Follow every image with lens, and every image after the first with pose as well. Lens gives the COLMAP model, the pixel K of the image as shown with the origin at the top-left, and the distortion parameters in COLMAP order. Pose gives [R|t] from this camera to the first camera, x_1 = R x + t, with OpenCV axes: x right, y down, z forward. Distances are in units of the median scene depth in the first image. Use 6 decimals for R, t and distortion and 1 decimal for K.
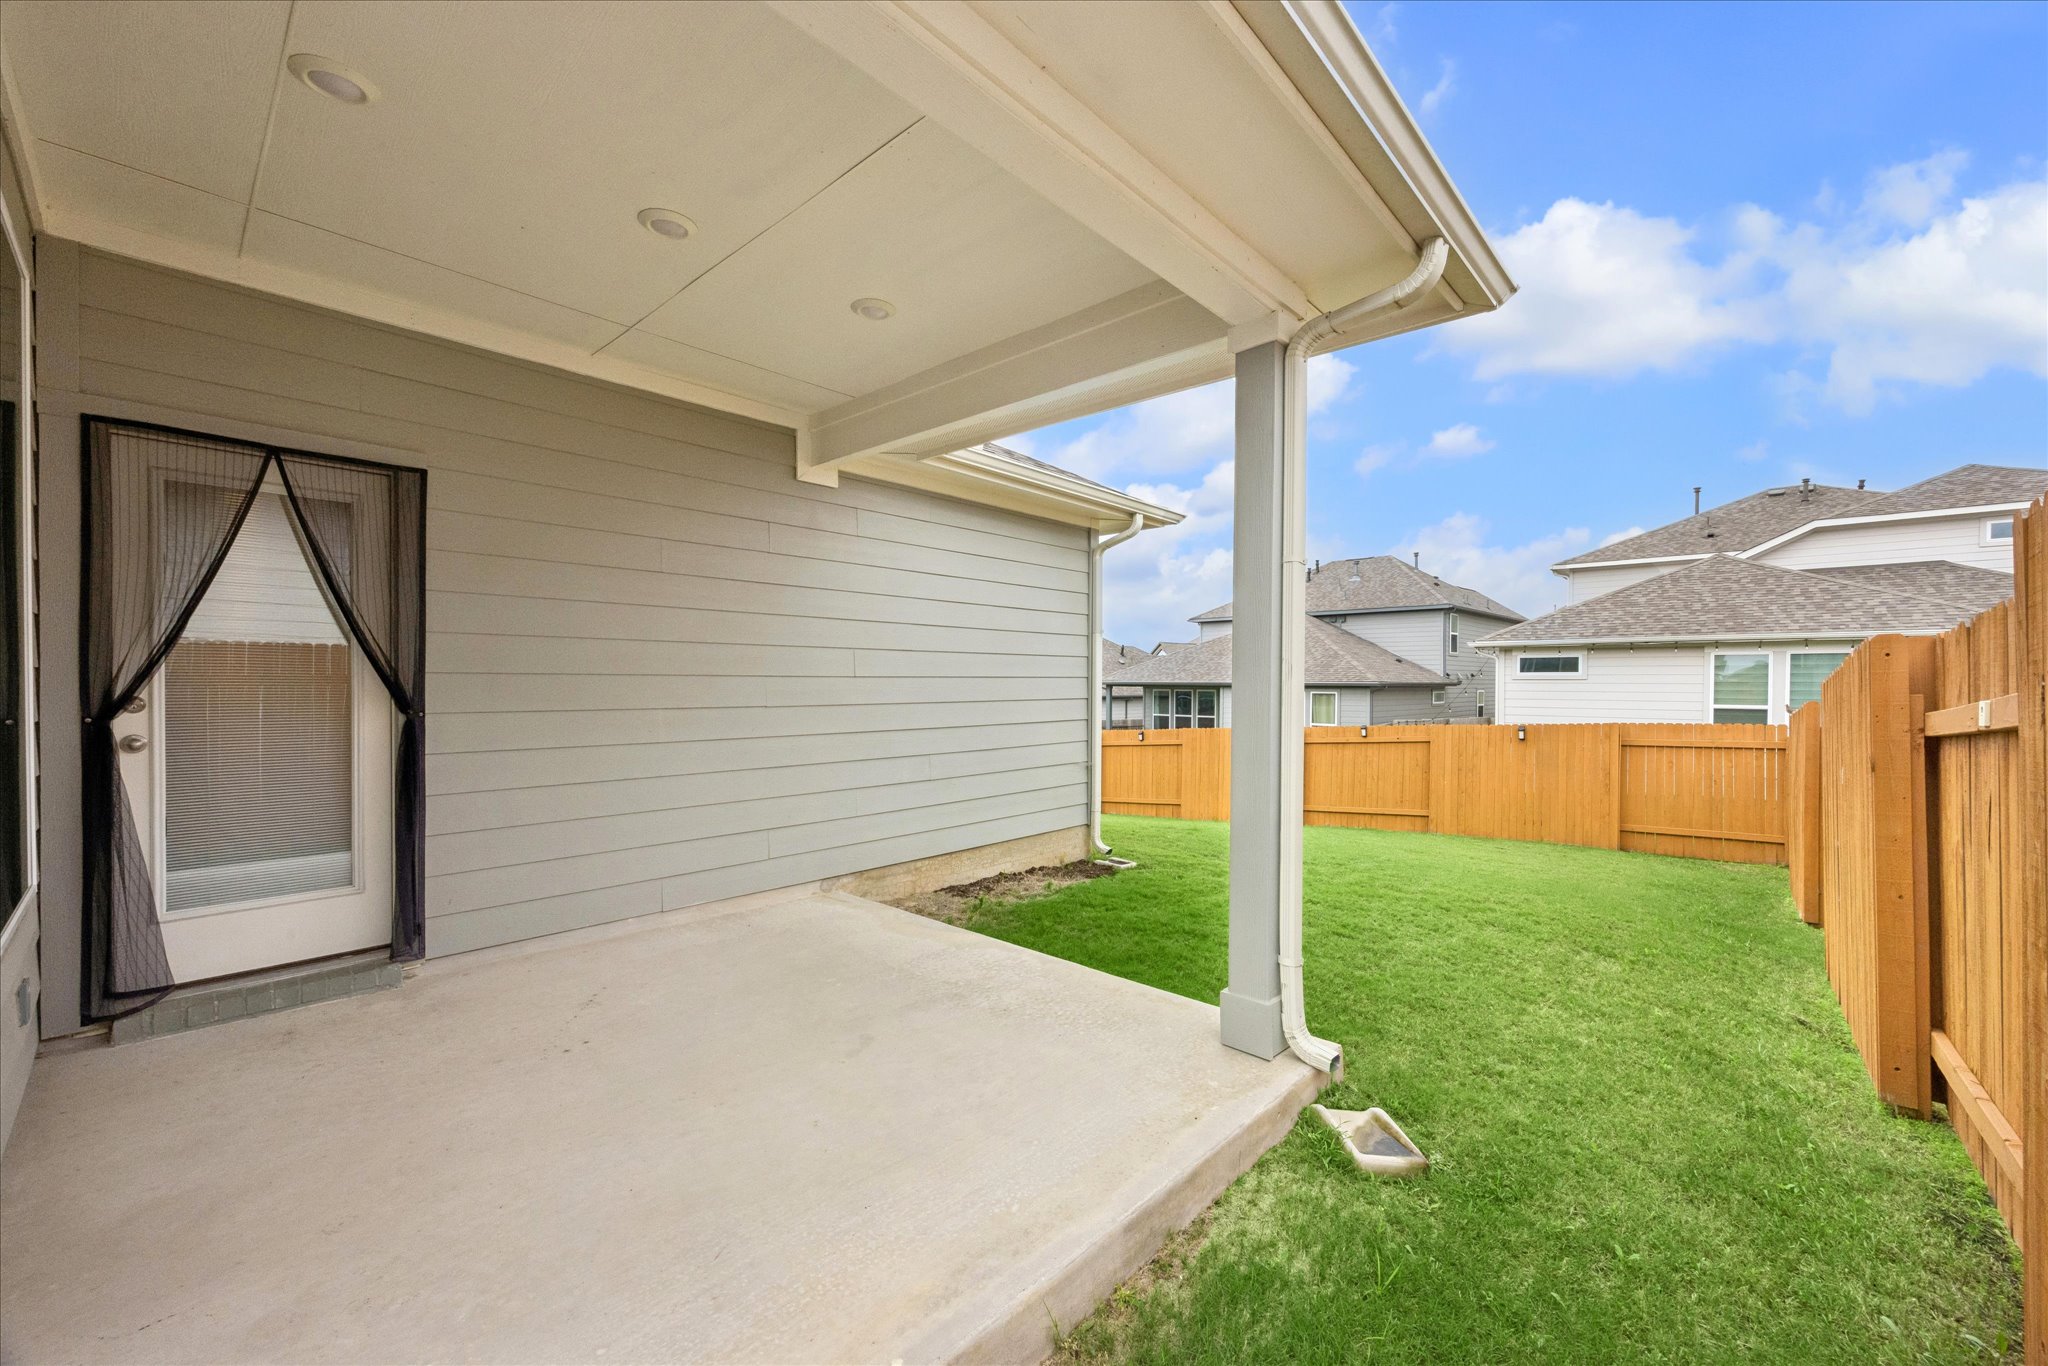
lens RADIAL K [[785.9, 0, 1013.1], [0, 785.9, 684.8], [0, 0, 1]] dist [0.001638, -0.000447]
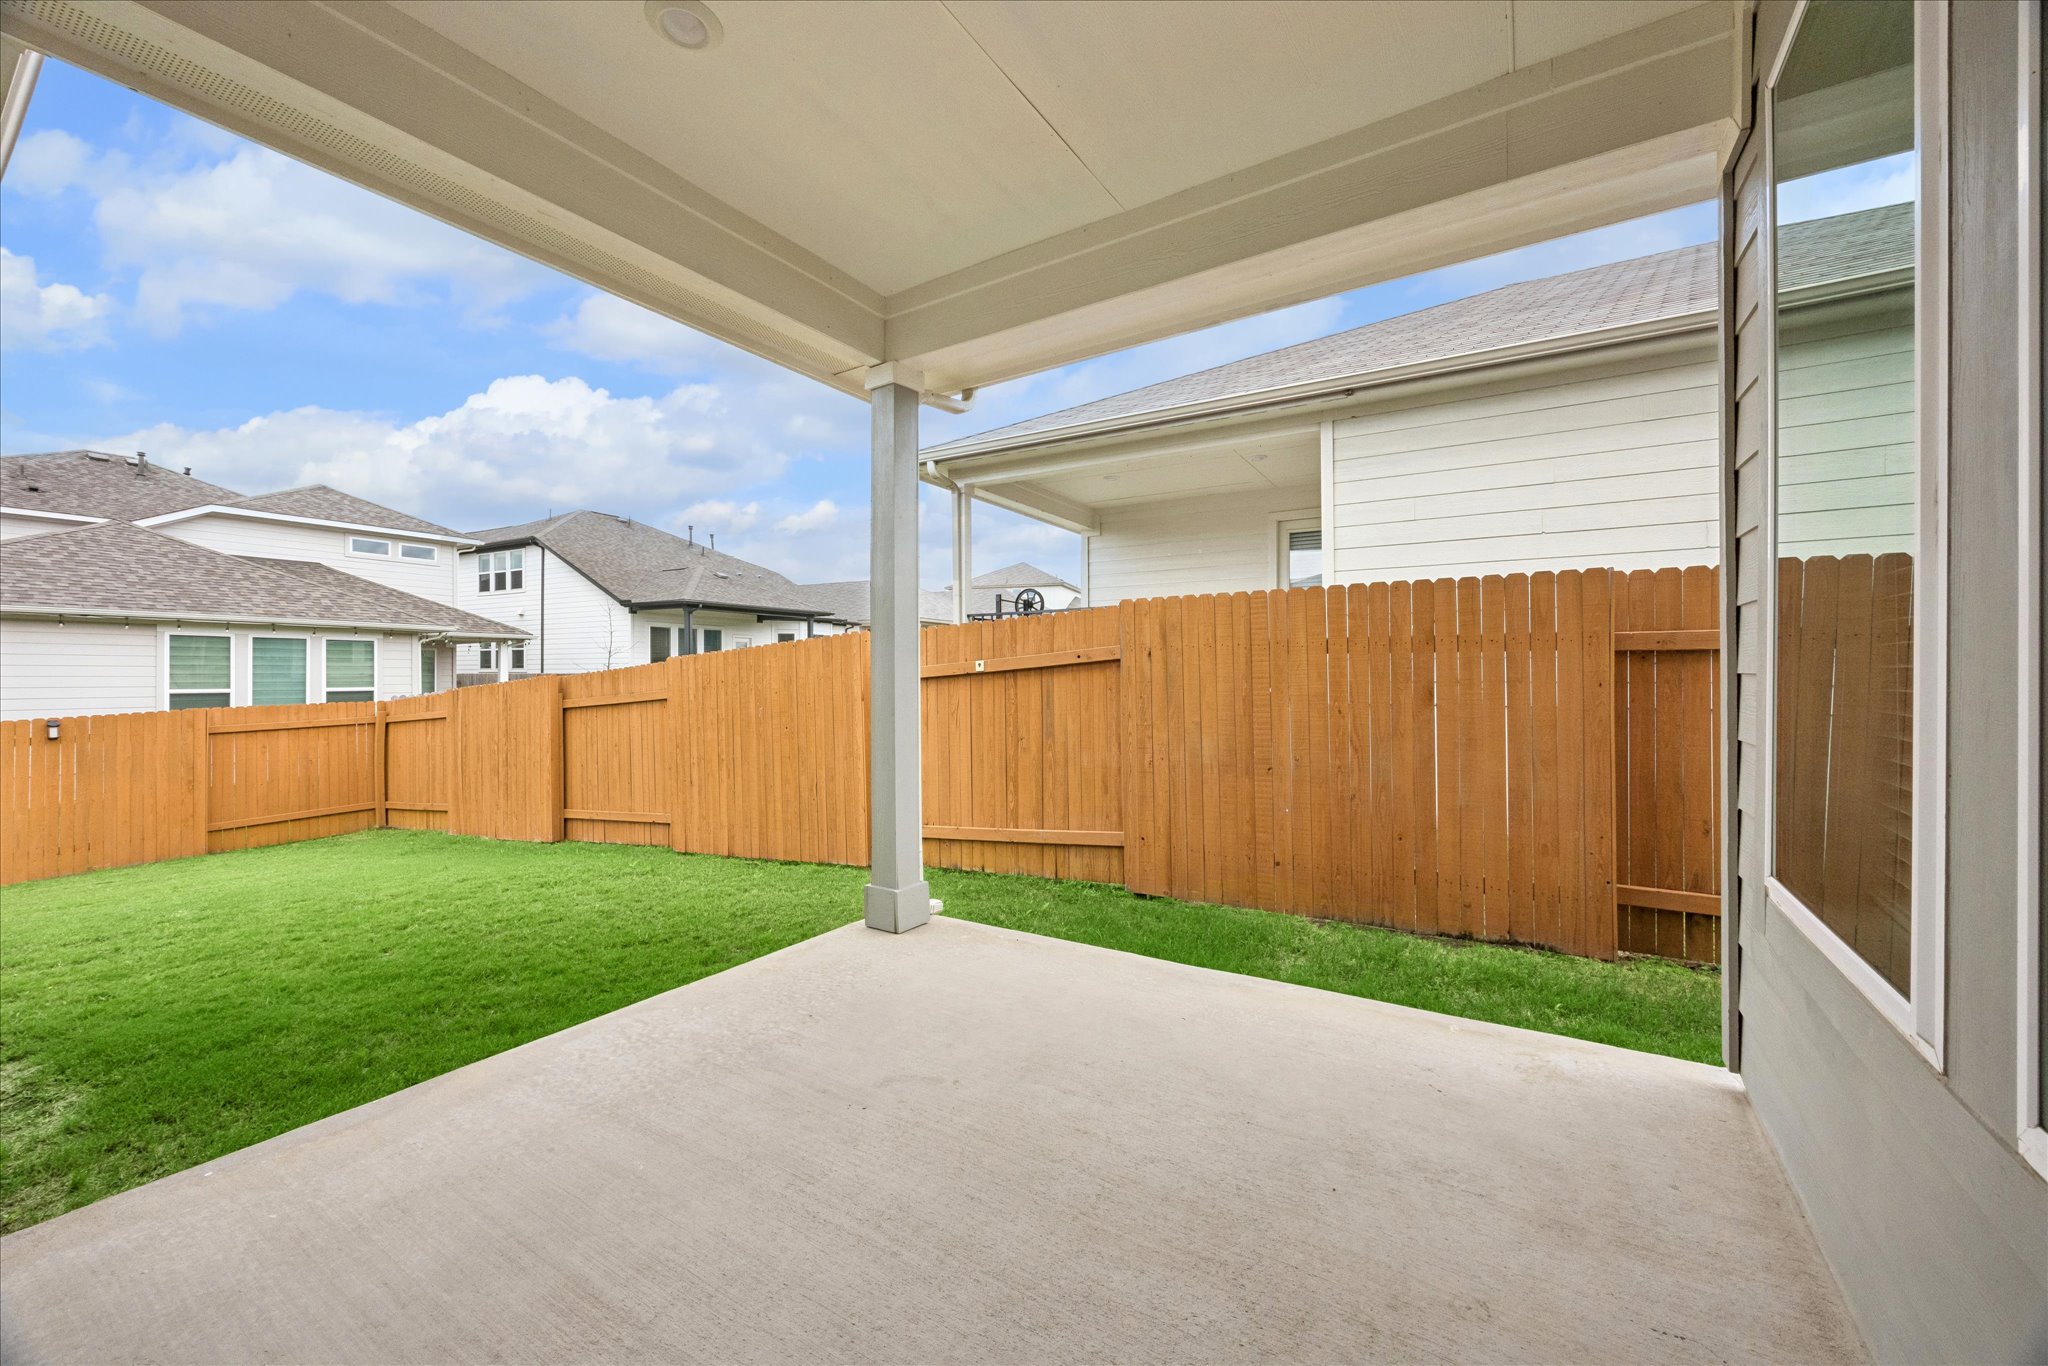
lens RADIAL K [[785.9, 0, 1029.4], [0, 785.9, 676.0], [0, 0, 1]] dist [0.001638, -0.000447]
pose [[-0.163529, -0.004697, 0.986527, -0.175328], [0.000890, 0.999988, 0.004908, 0.006469], [-0.986538, 0.001681, -0.163523, 0.174933]]
